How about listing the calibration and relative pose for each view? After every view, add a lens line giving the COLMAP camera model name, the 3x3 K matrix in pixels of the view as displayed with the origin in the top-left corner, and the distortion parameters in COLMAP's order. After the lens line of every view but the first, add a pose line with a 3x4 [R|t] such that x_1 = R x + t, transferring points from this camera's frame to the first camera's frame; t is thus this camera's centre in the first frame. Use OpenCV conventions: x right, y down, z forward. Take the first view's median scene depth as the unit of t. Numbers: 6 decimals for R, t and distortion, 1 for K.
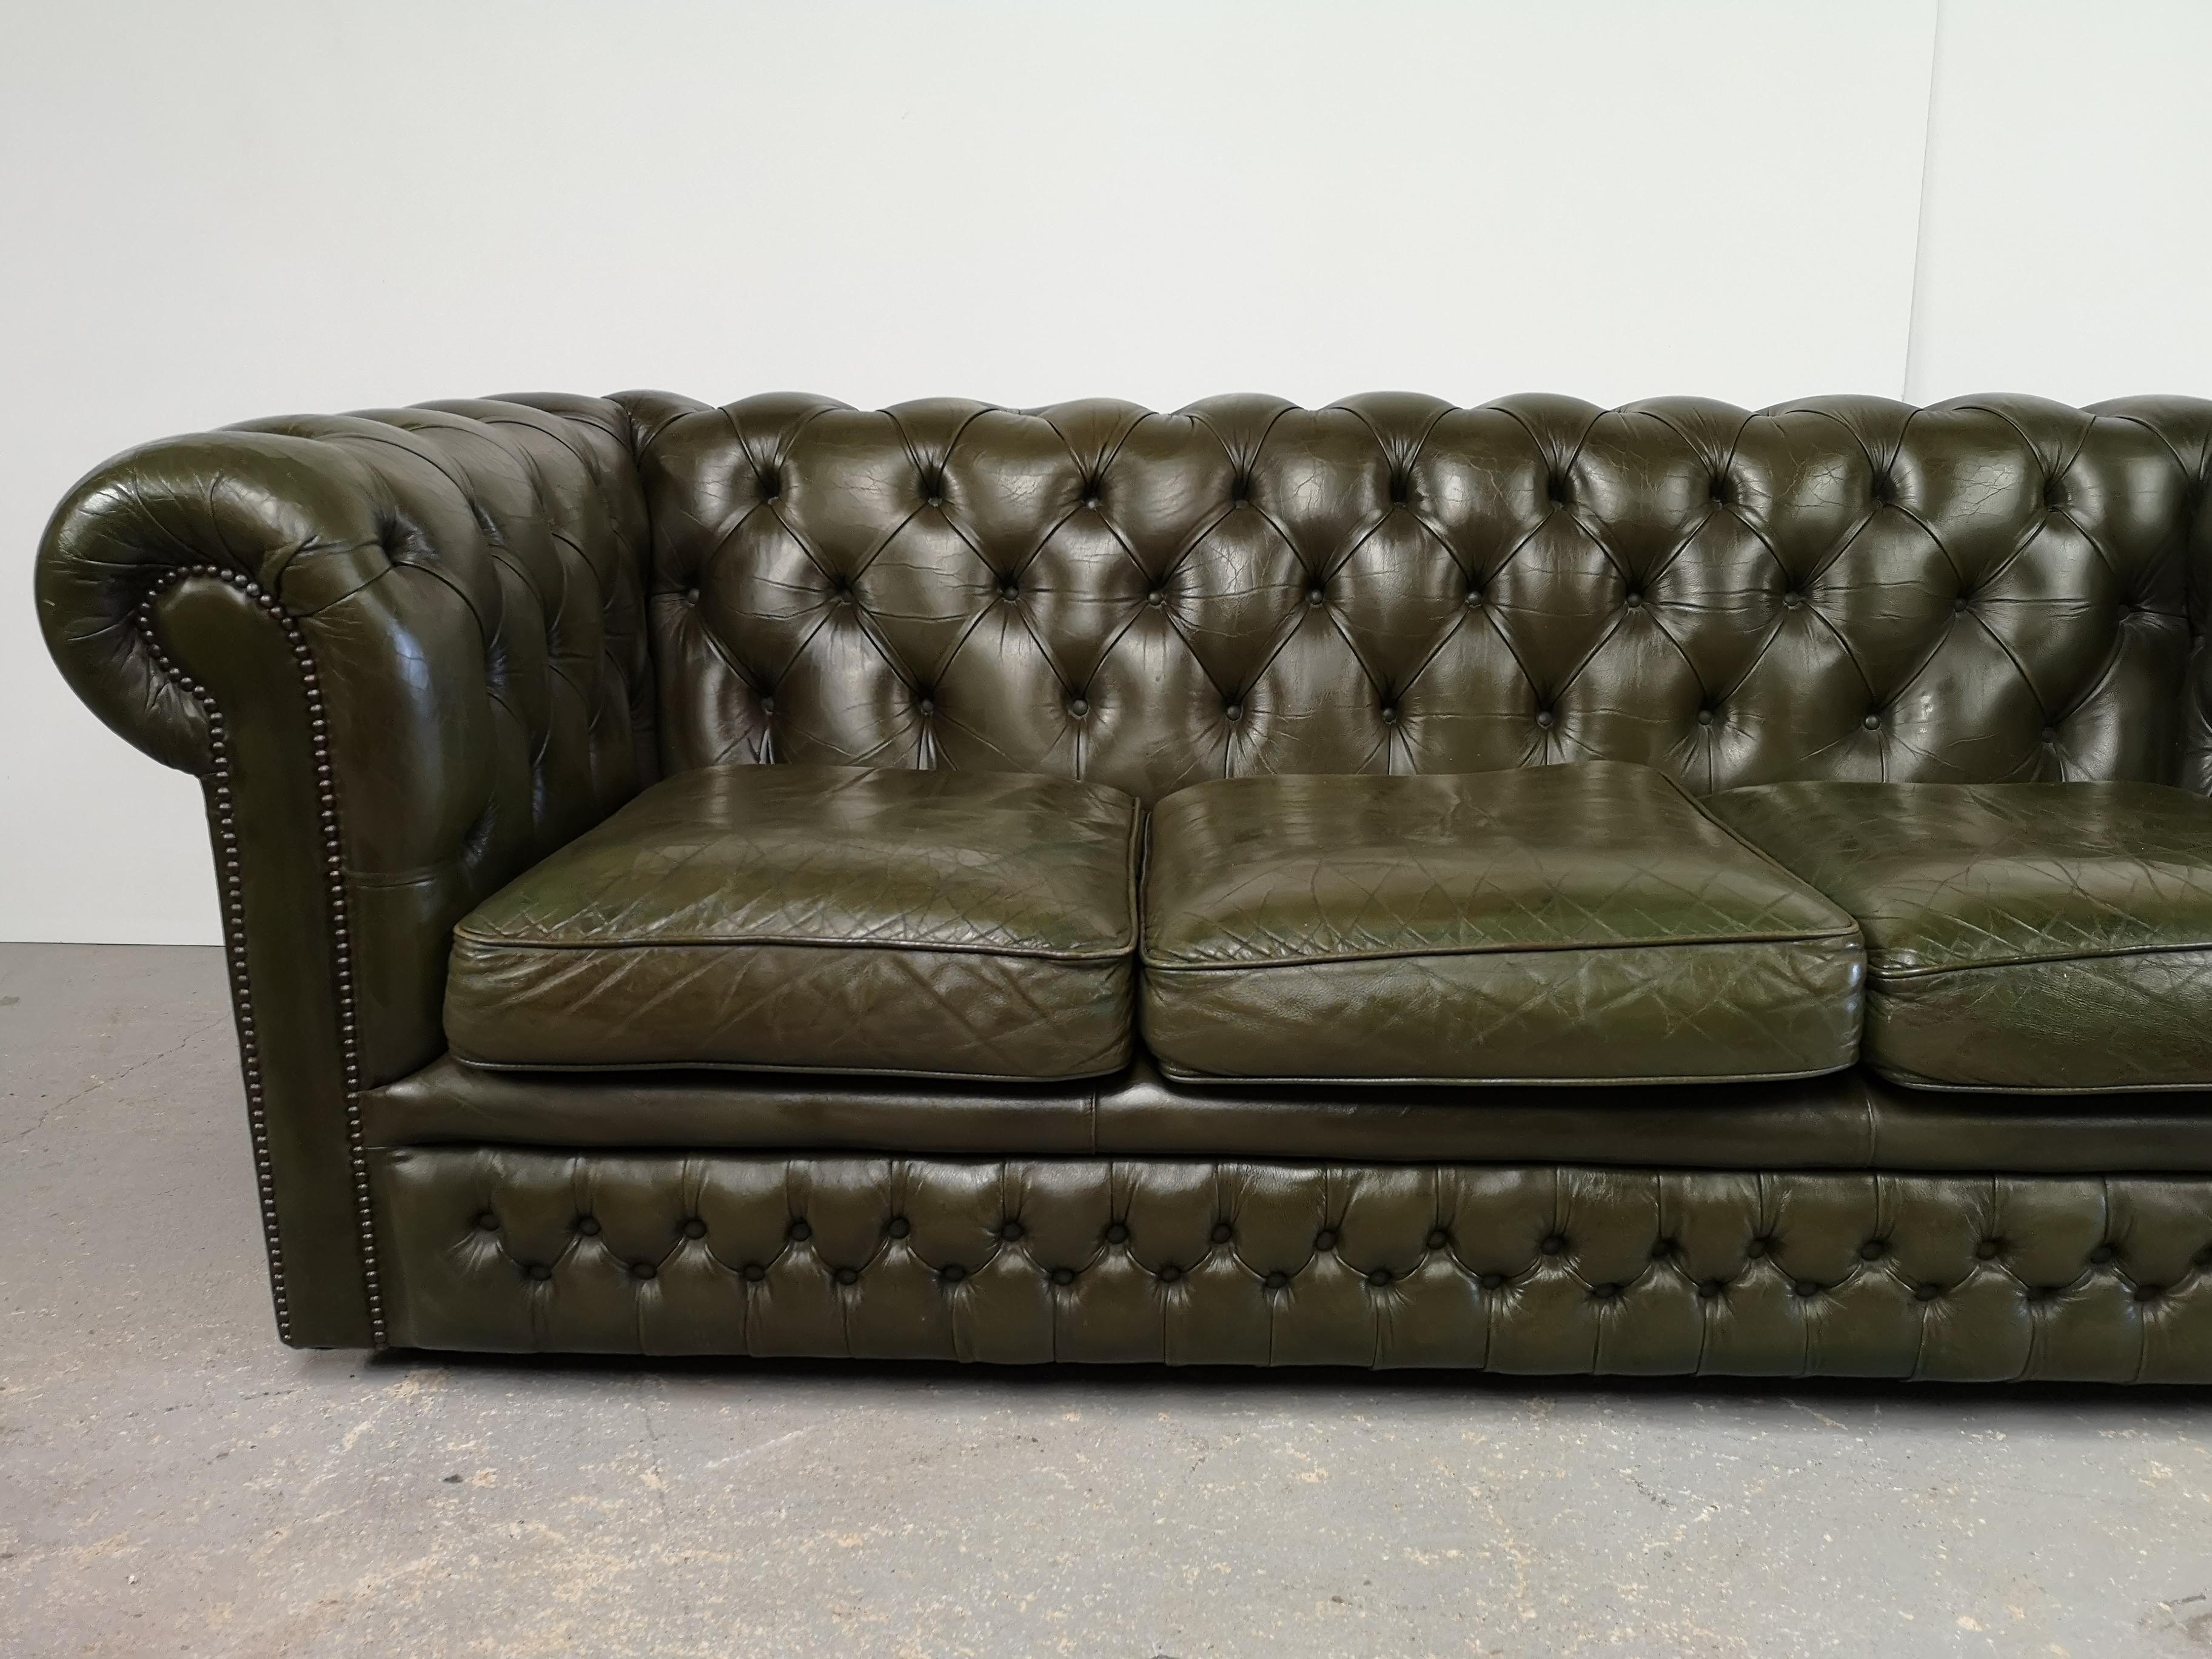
lens RADIAL K [[1764.9, 0, 1091.8], [0, 1764.9, 837.0], [0, 0, 1]] dist [0.040141, -0.065246]
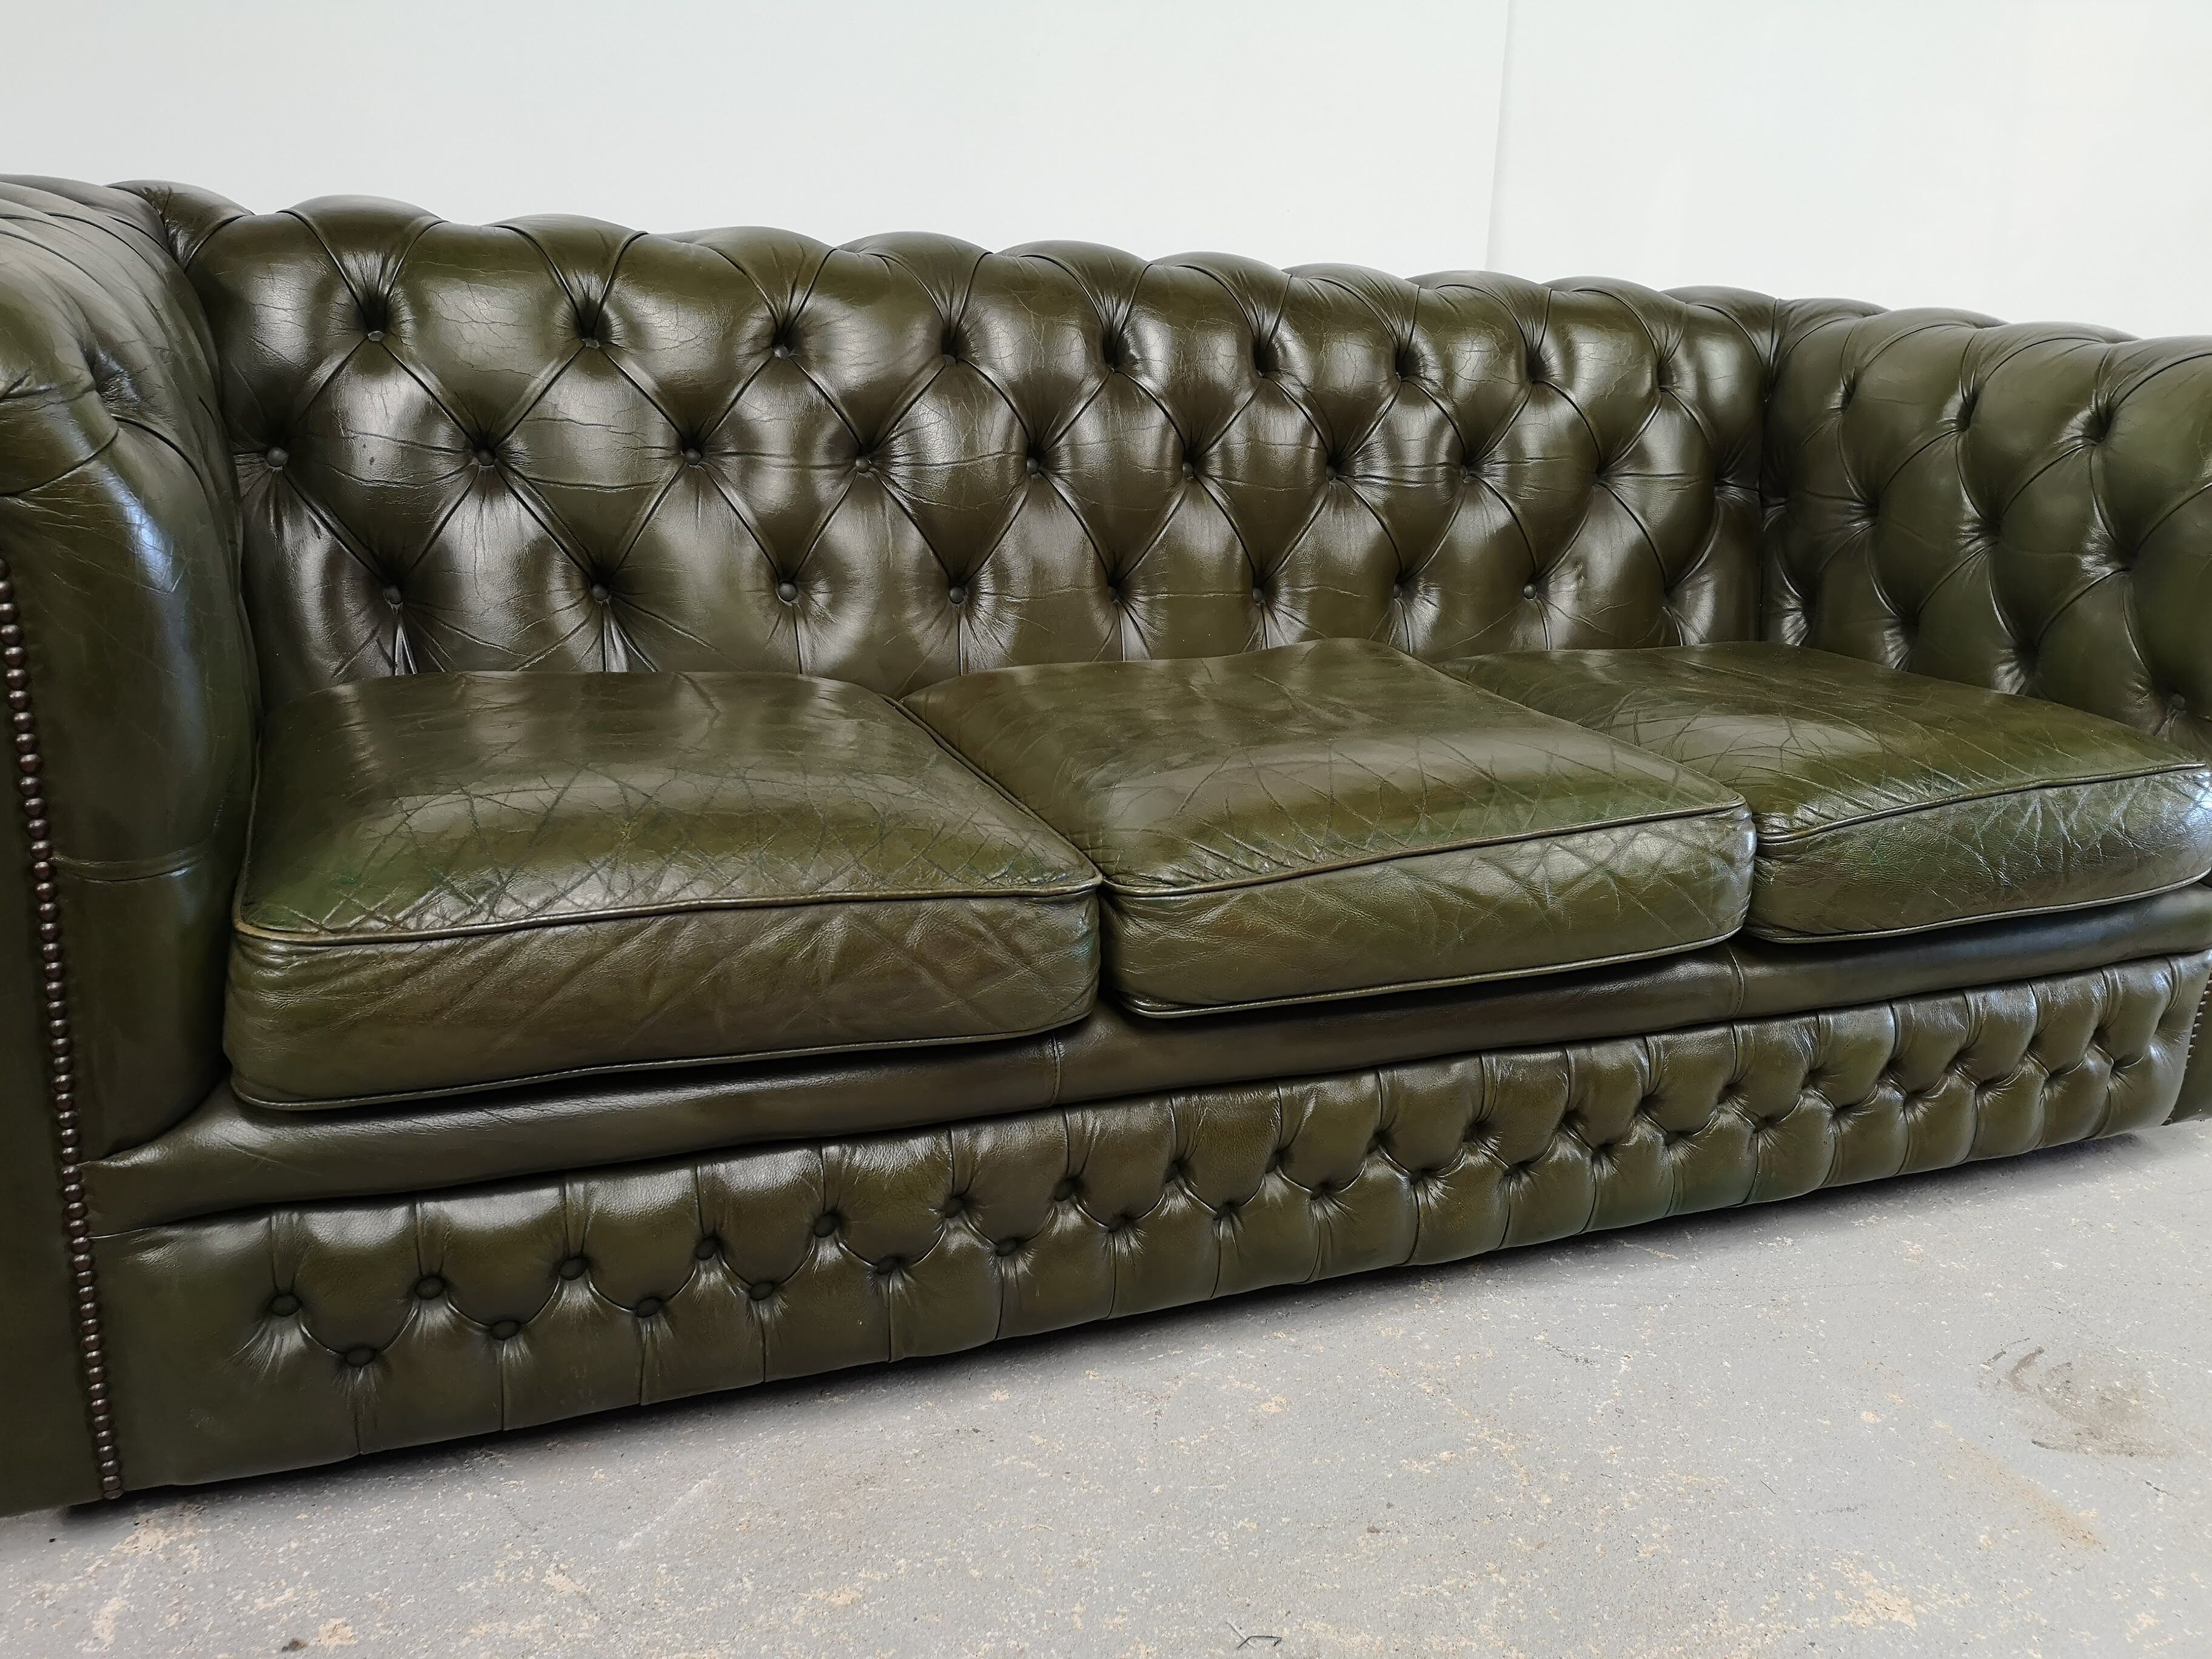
lens RADIAL K [[1780.1, 0, 1095.6], [0, 1780.1, 831.6], [0, 0, 1]] dist [0.038250, -0.049727]
pose [[0.909277, -0.076010, 0.409193, -0.324061], [0.044554, 0.995309, 0.085880, -0.033679], [-0.413801, -0.059857, 0.908398, 0.177845]]
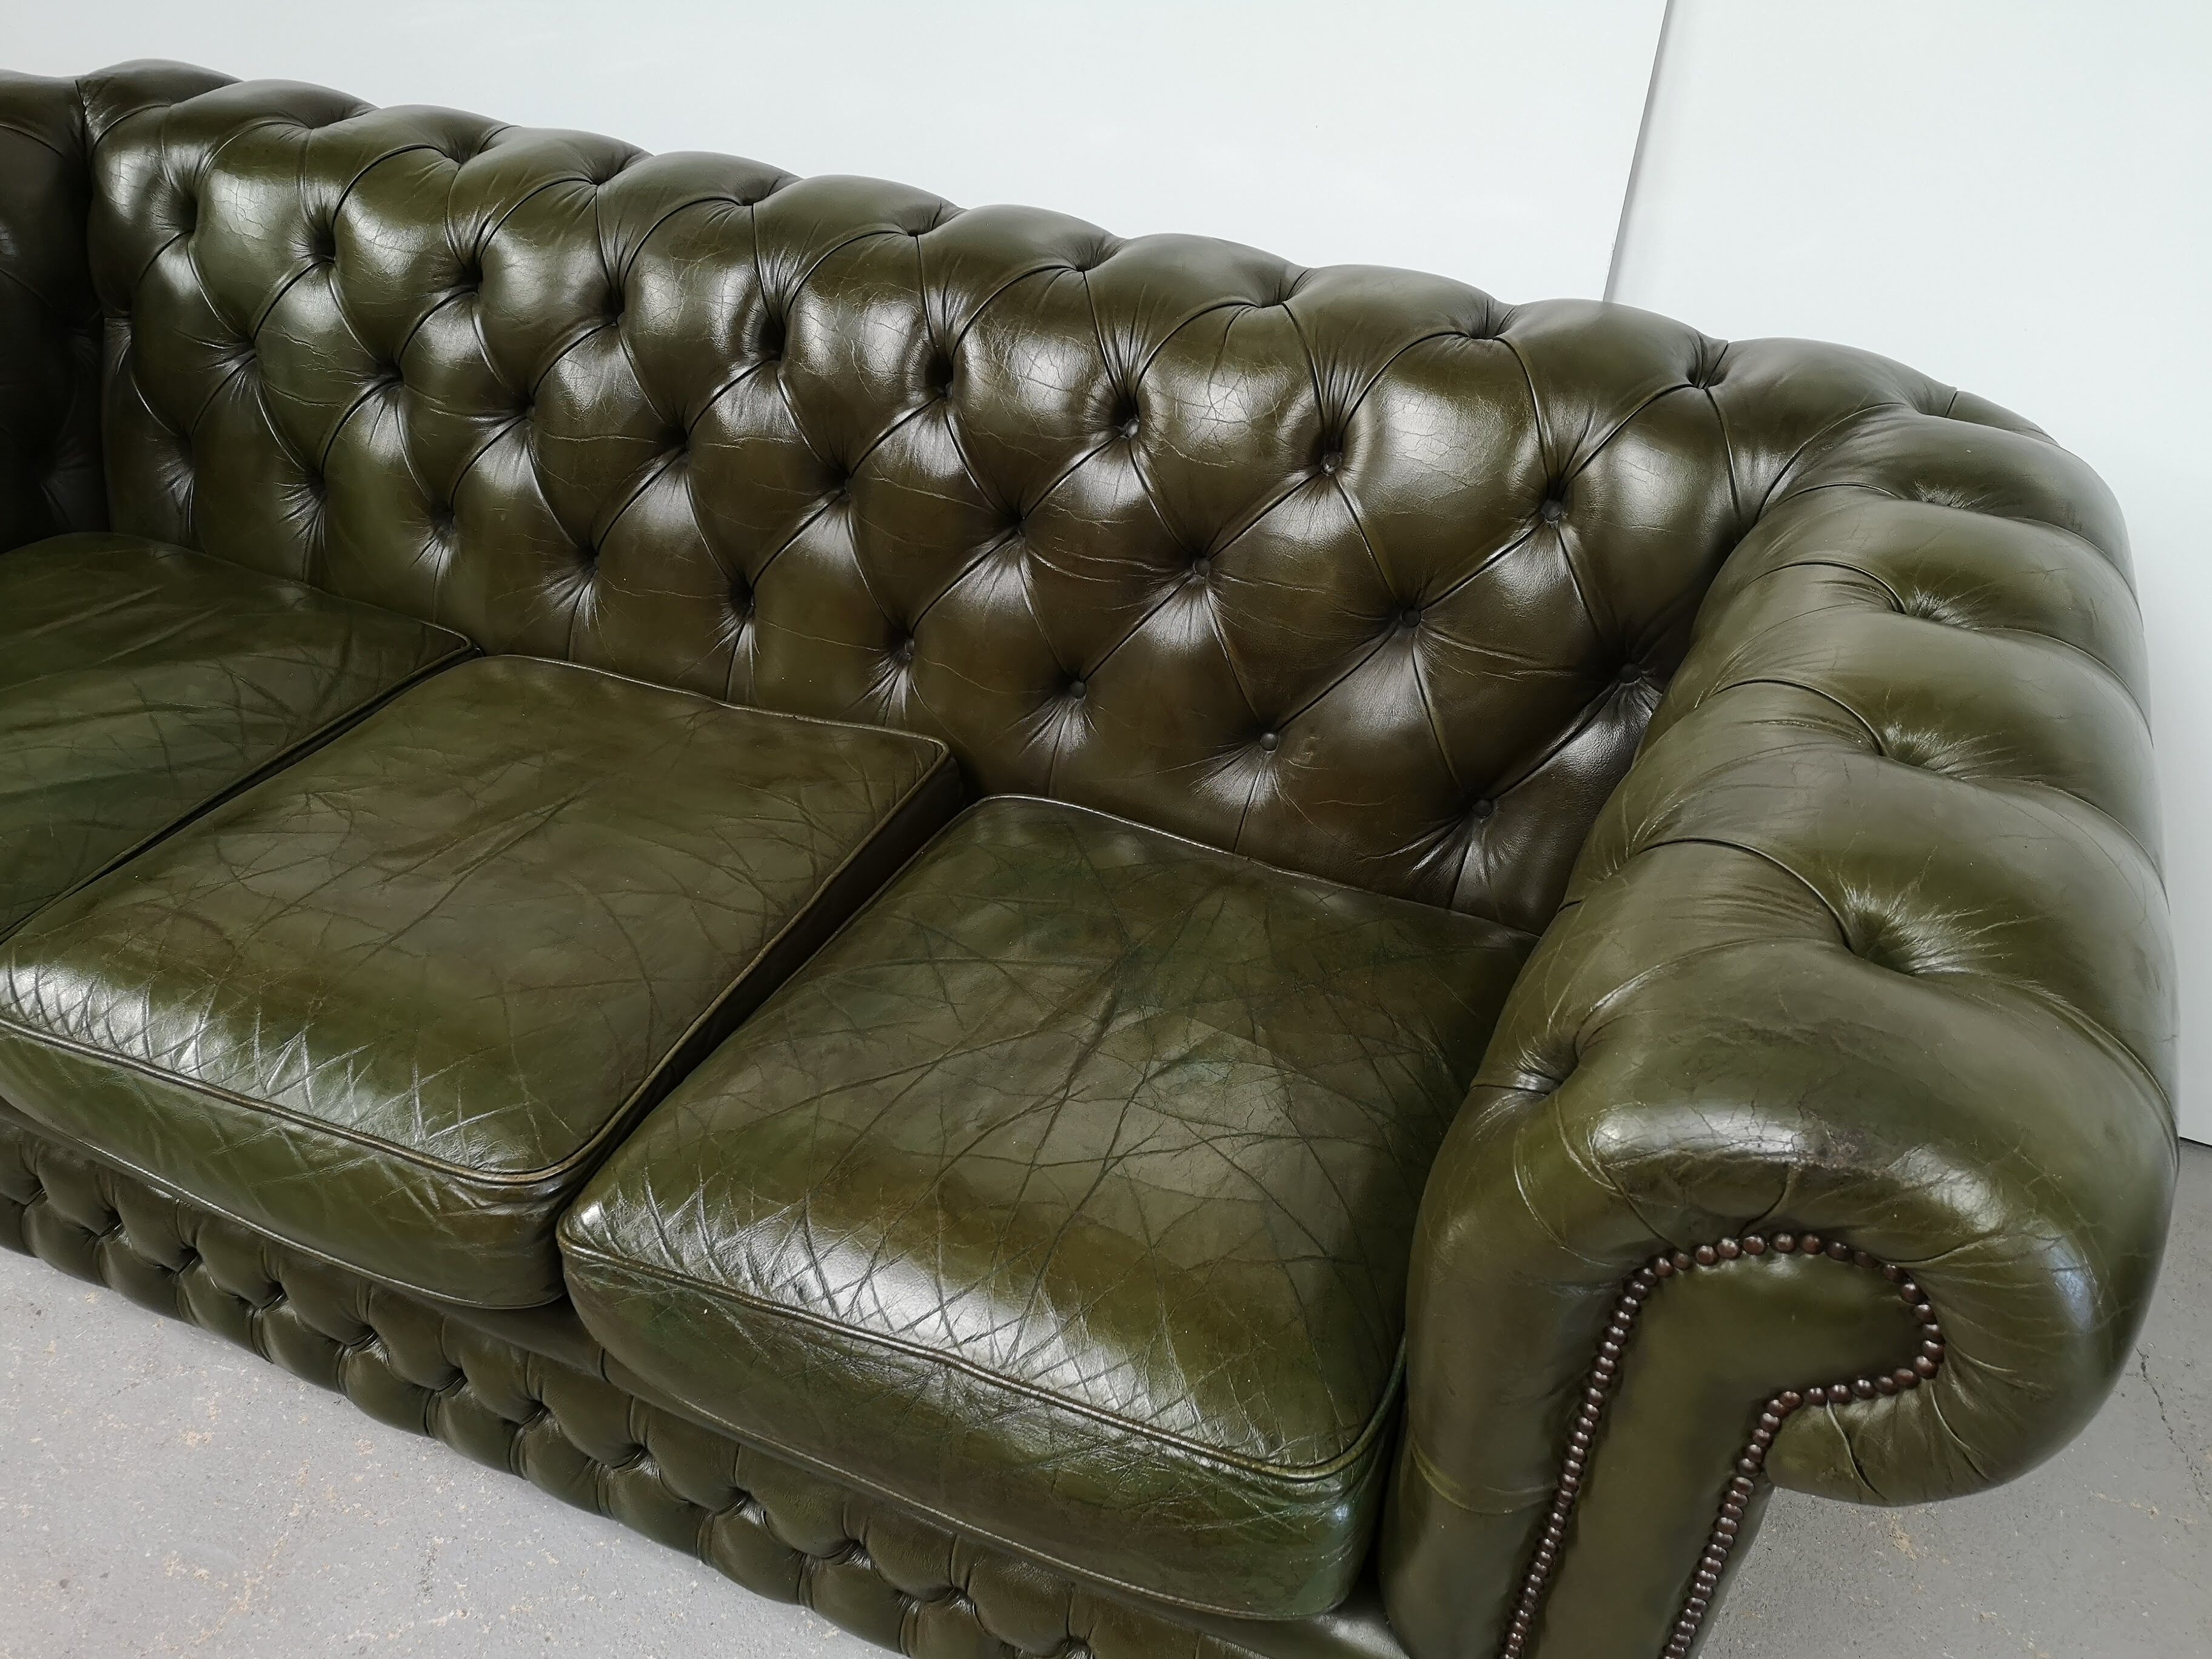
lens RADIAL K [[1764.9, 0, 1091.8], [0, 1764.9, 837.0], [0, 0, 1]] dist [0.040141, -0.065246]
pose [[0.930372, 0.239472, -0.277599, 0.804517], [-0.126308, 0.920205, 0.370498, -0.413181], [0.344172, -0.309638, 0.886380, 0.349277]]
